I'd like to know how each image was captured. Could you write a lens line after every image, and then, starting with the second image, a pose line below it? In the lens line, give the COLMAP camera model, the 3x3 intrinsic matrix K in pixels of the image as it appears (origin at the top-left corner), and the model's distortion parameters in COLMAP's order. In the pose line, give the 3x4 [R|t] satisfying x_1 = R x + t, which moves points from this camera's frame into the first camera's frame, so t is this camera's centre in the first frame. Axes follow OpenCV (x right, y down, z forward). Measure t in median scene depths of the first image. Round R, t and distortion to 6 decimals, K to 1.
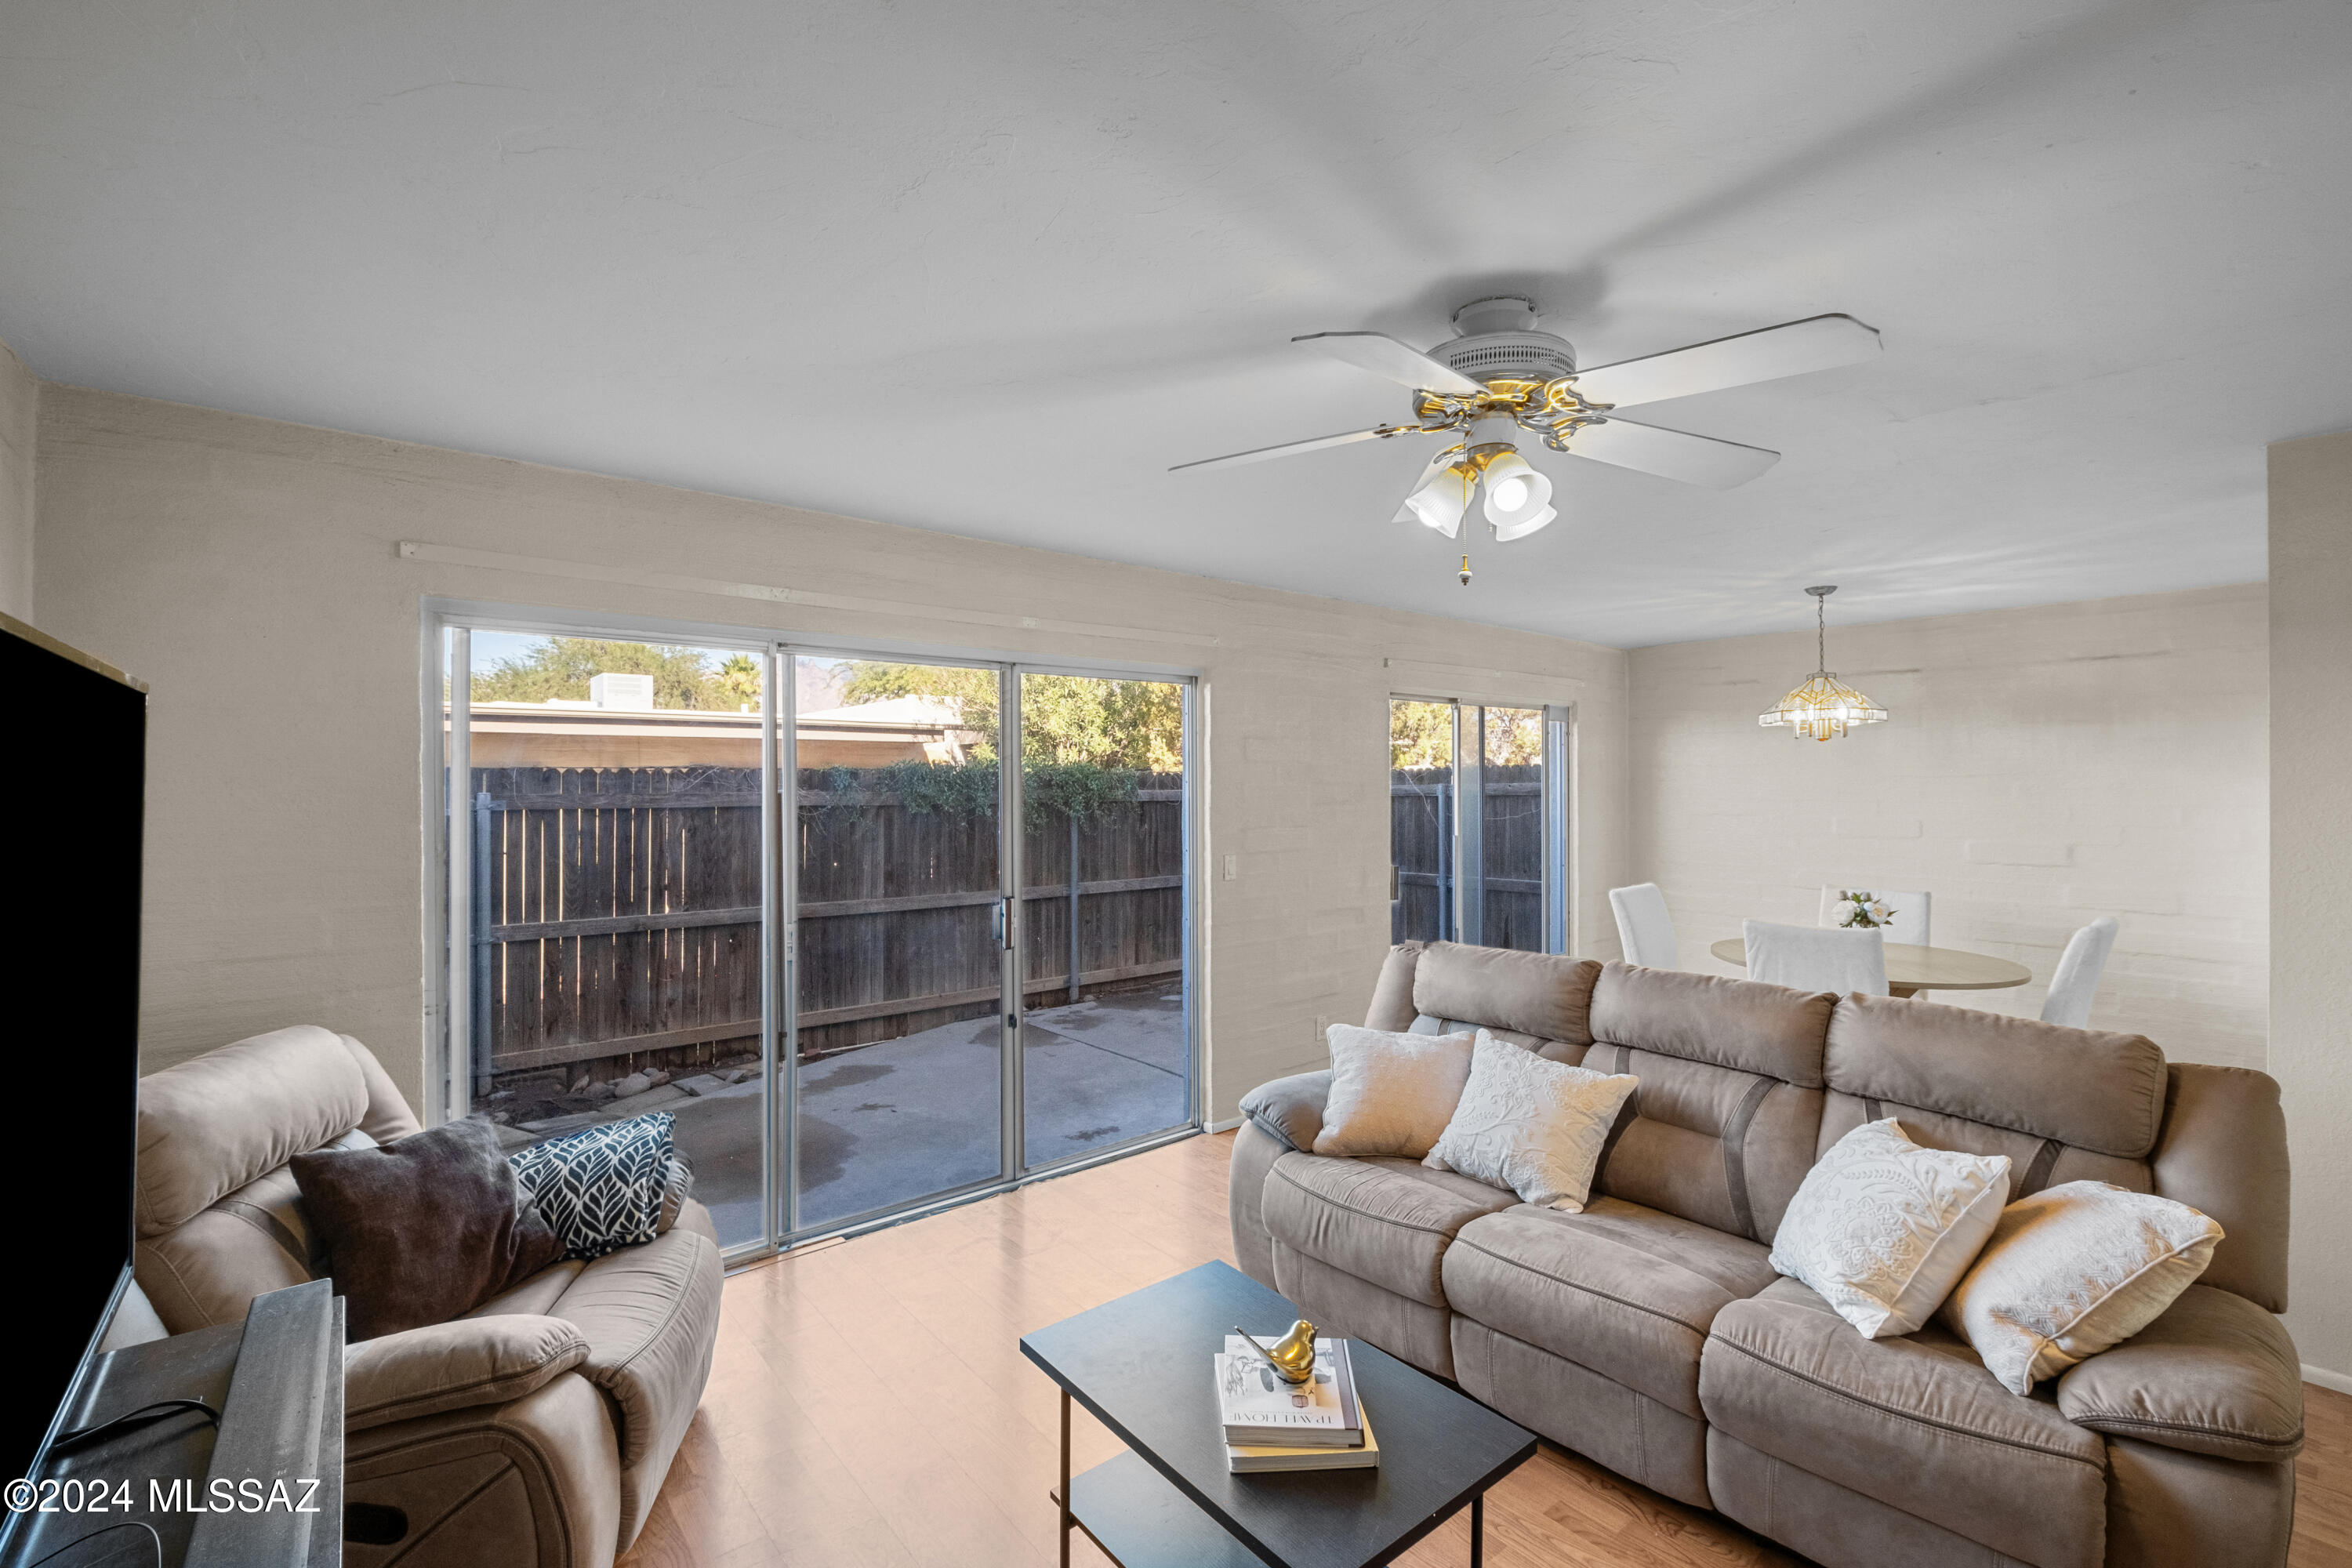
lens RADIAL K [[1002.8, 0, 1183.2], [0, 1002.8, 784.3], [0, 0, 1]] dist [0.002429, -0.001241]
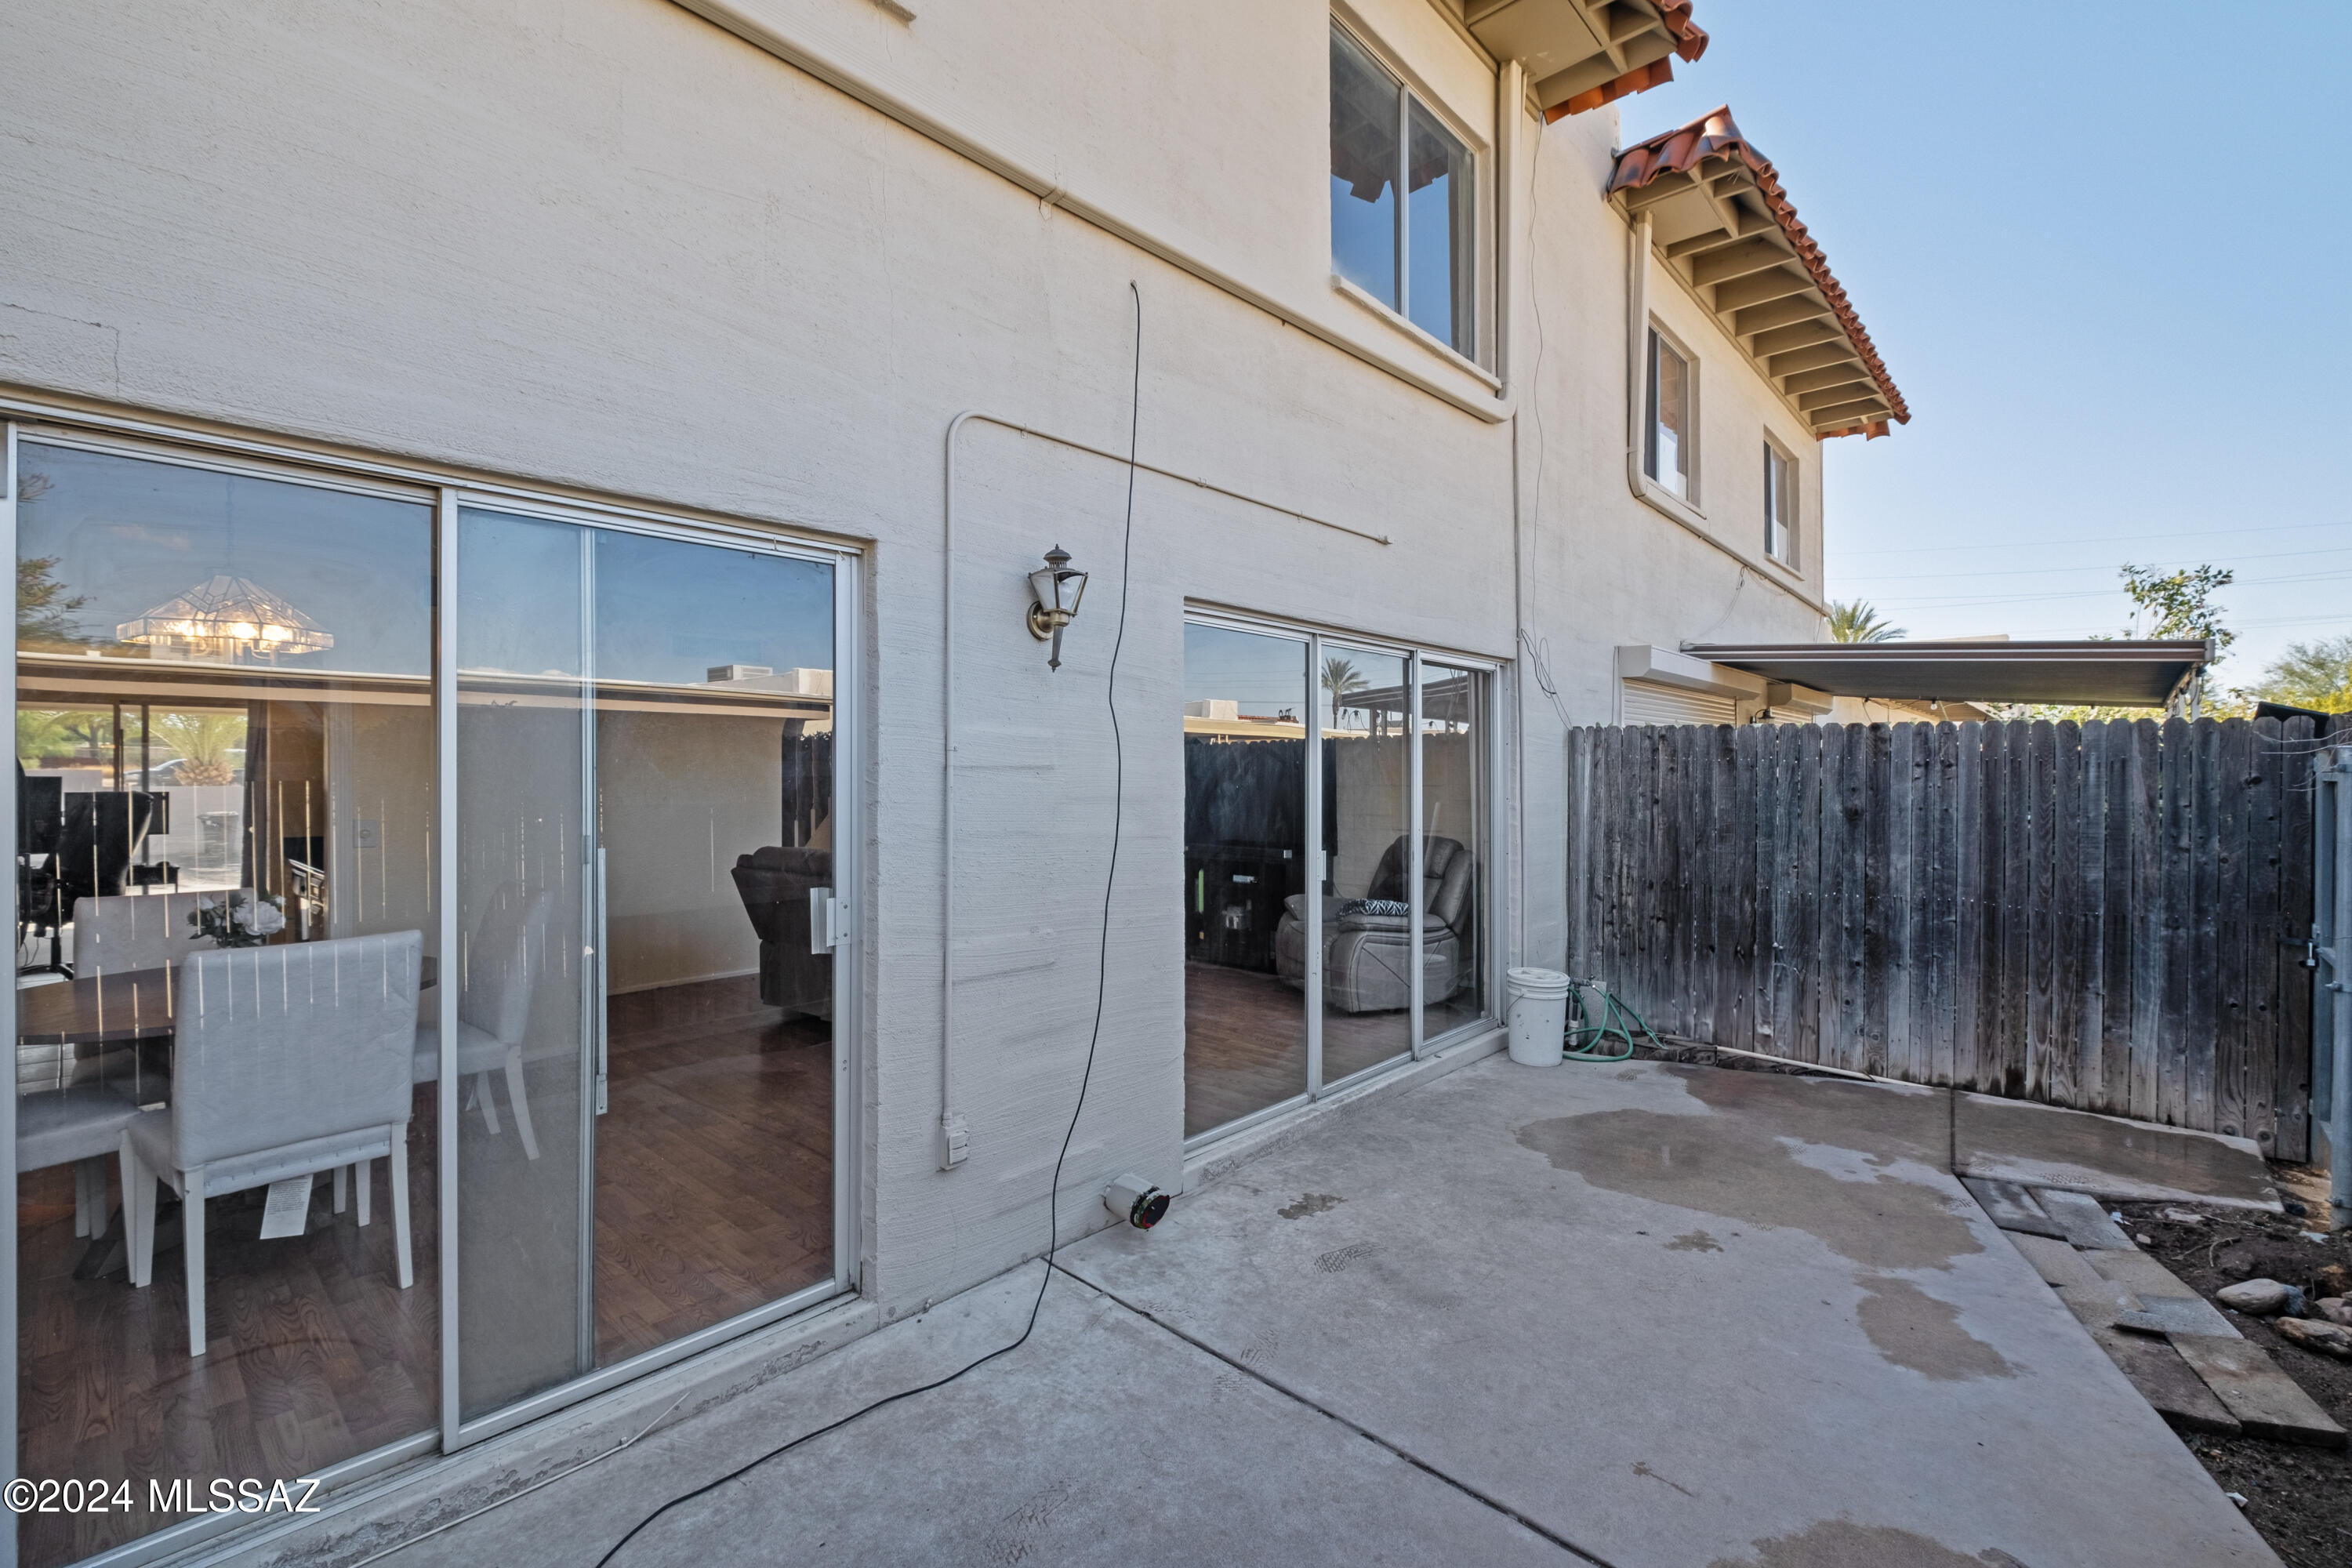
lens RADIAL K [[1002.8, 0, 1183.2], [0, 1002.8, 784.3], [0, 0, 1]] dist [0.002429, -0.001241]
pose [[-0.991142, 0.007421, -0.132598, 0.093290], [0.006132, 0.999930, 0.010132, 0.021900], [0.132664, 0.009229, -0.991118, 1.584036]]
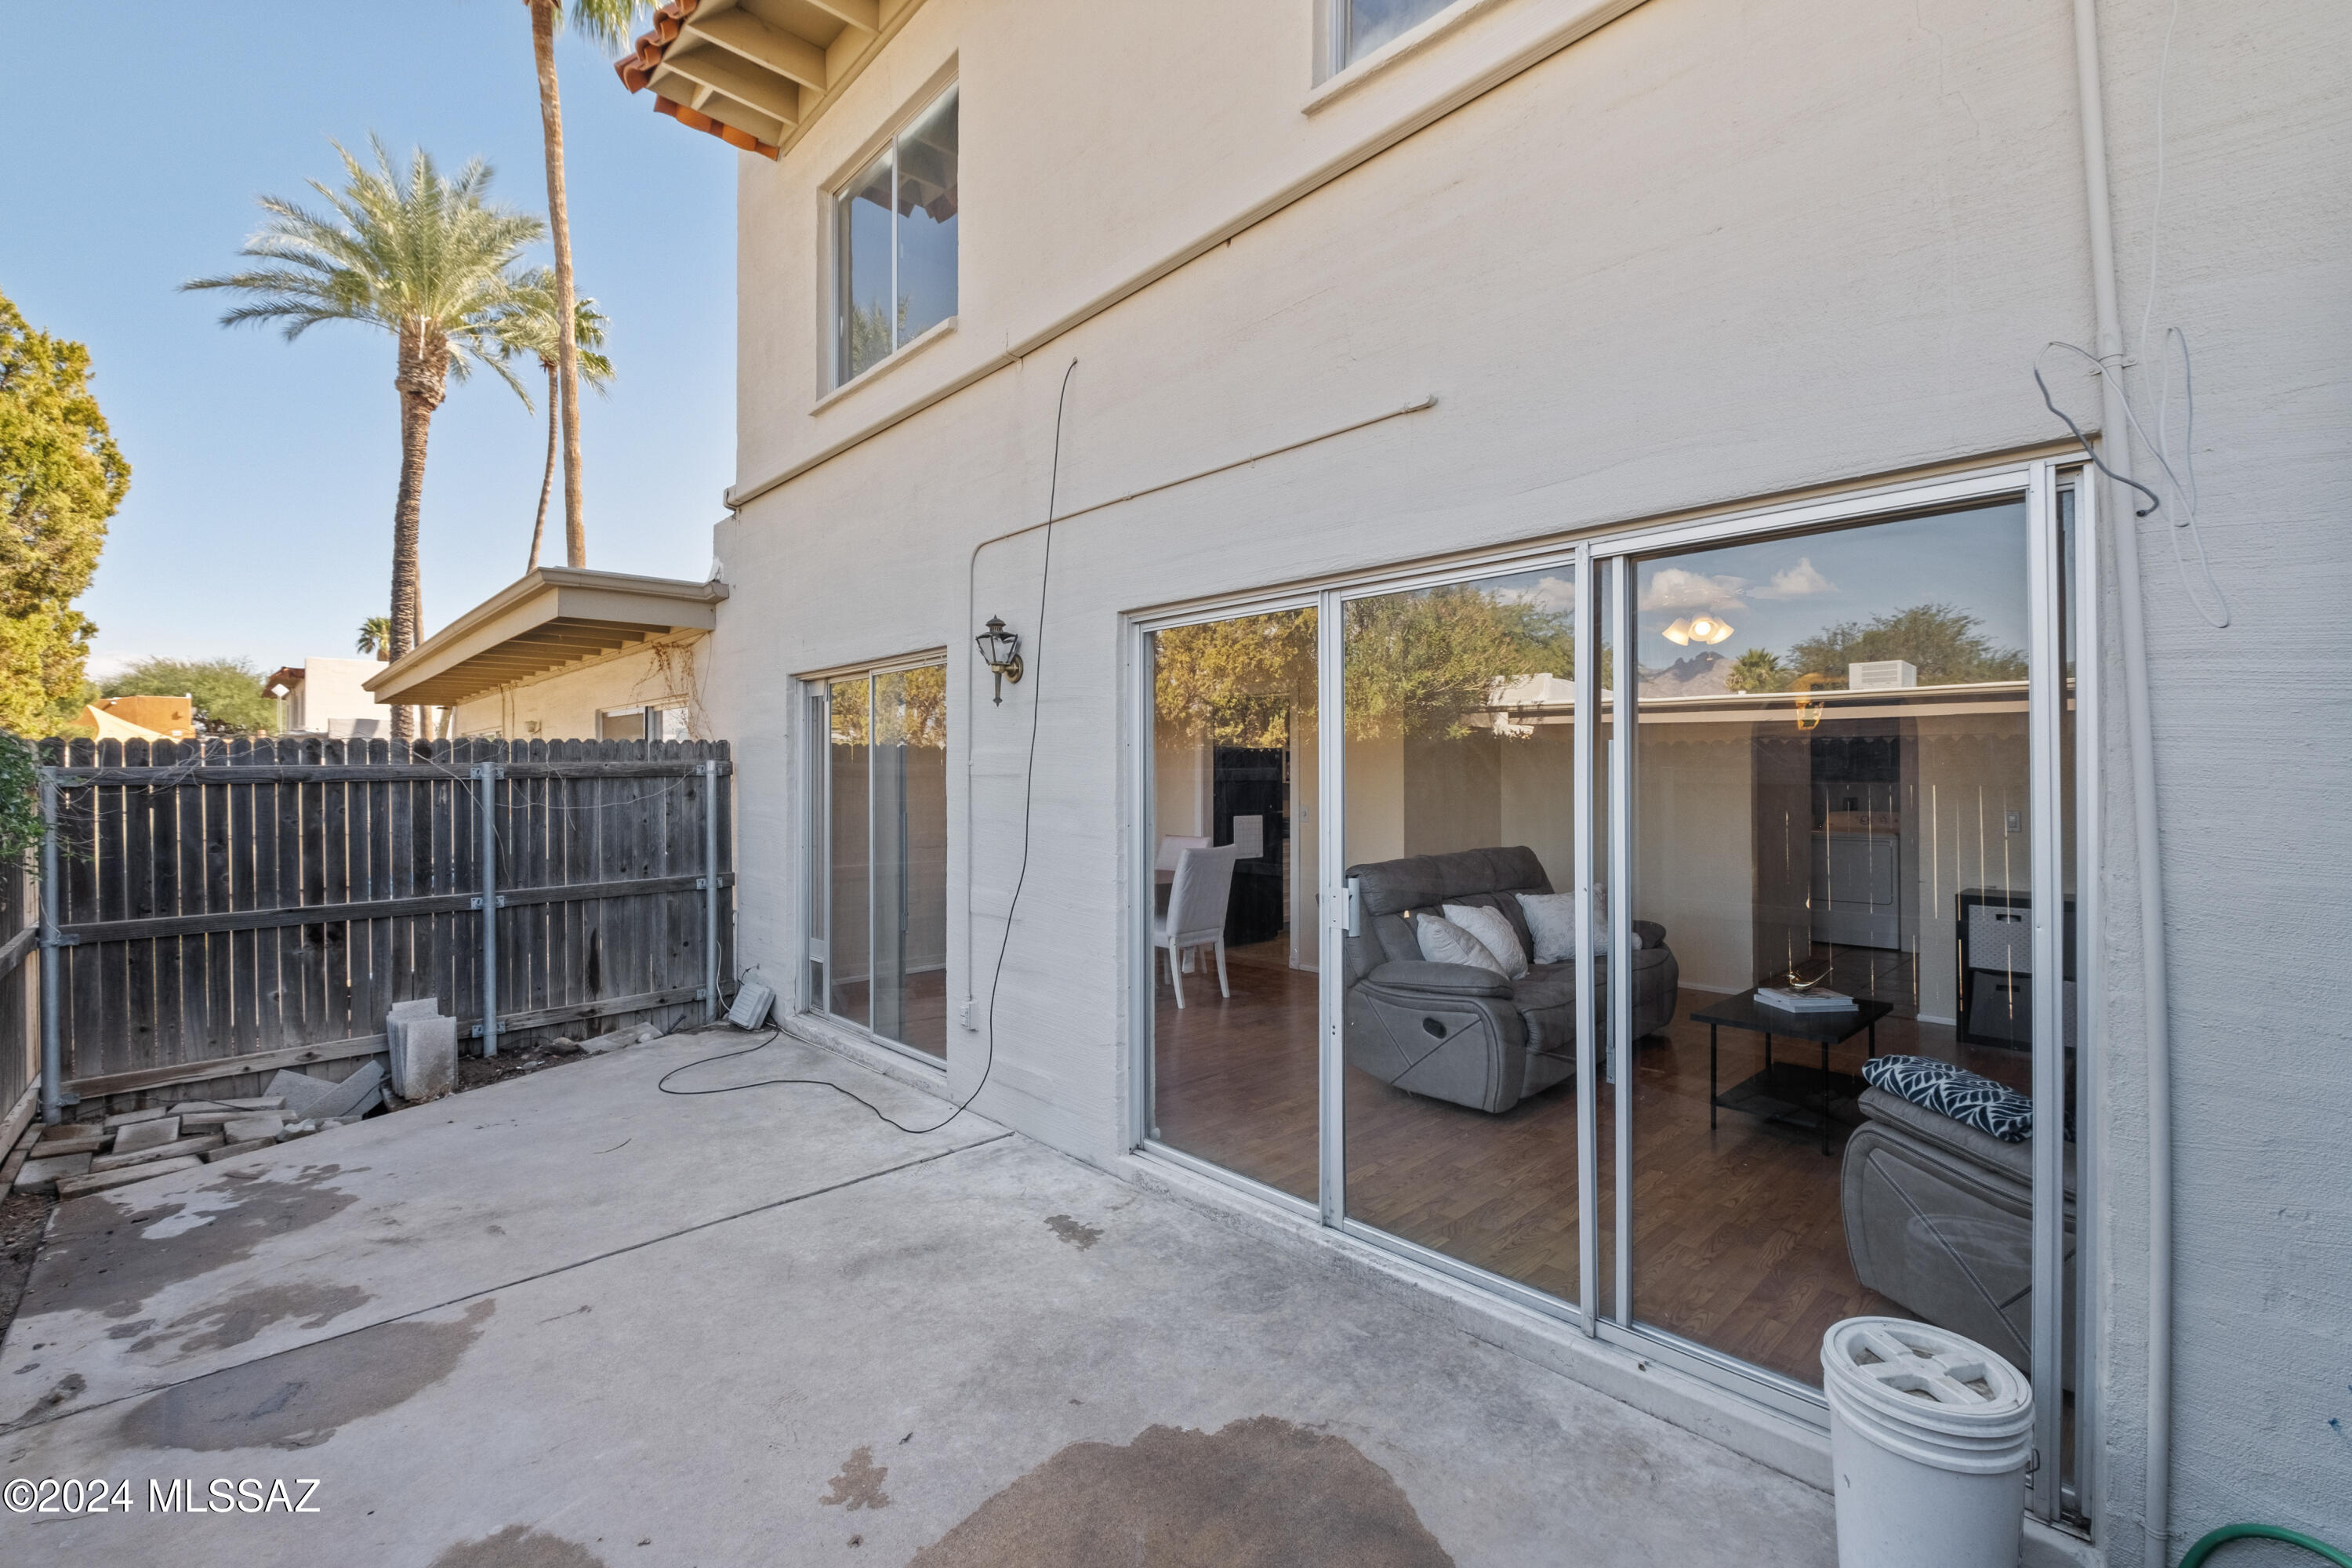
lens RADIAL K [[1002.8, 0, 1183.2], [0, 1002.8, 784.3], [0, 0, 1]] dist [0.002429, -0.001241]
pose [[-0.078171, -0.004244, 0.996931, -0.746229], [0.000908, 0.999990, 0.004329, 0.021362], [-0.996940, 0.001243, -0.078167, 0.894602]]
